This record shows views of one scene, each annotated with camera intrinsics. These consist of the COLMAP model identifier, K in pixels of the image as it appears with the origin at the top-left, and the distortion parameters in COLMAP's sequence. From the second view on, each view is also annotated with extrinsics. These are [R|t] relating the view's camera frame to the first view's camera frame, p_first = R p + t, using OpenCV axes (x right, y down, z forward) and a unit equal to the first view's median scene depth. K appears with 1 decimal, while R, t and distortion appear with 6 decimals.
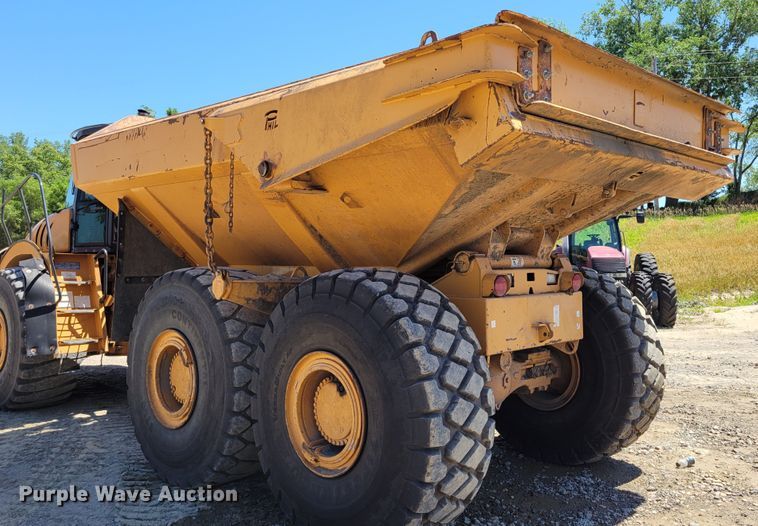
lens RADIAL K [[698.6, 0, 403.4], [0, 698.6, 221.4], [0, 0, 1]] dist [0.034177, 0.000727]
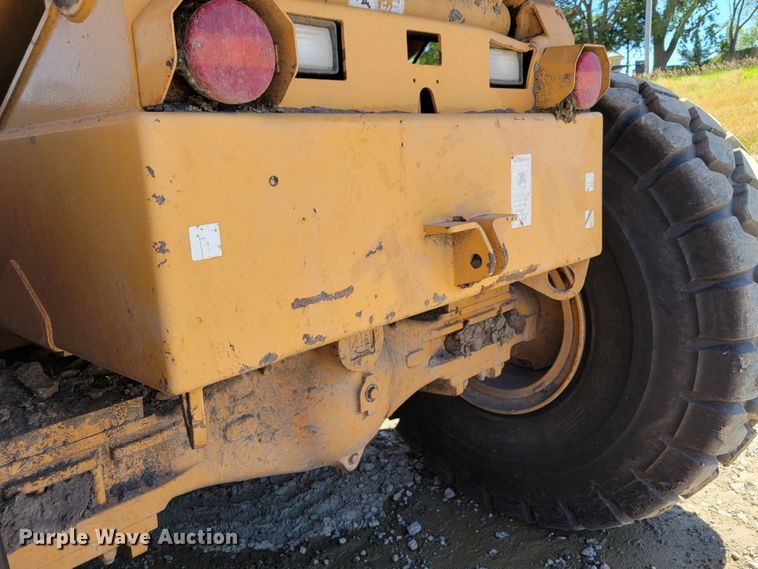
lens RADIAL K [[642.2, 0, 378.7], [0, 642.2, 275.8], [0, 0, 1]] dist [0.013280, 0.005424]
pose [[0.998525, -0.046943, -0.027292, 0.162544], [0.052167, 0.968800, 0.242290, 0.100043], [0.015066, -0.243357, 0.969820, 0.720452]]
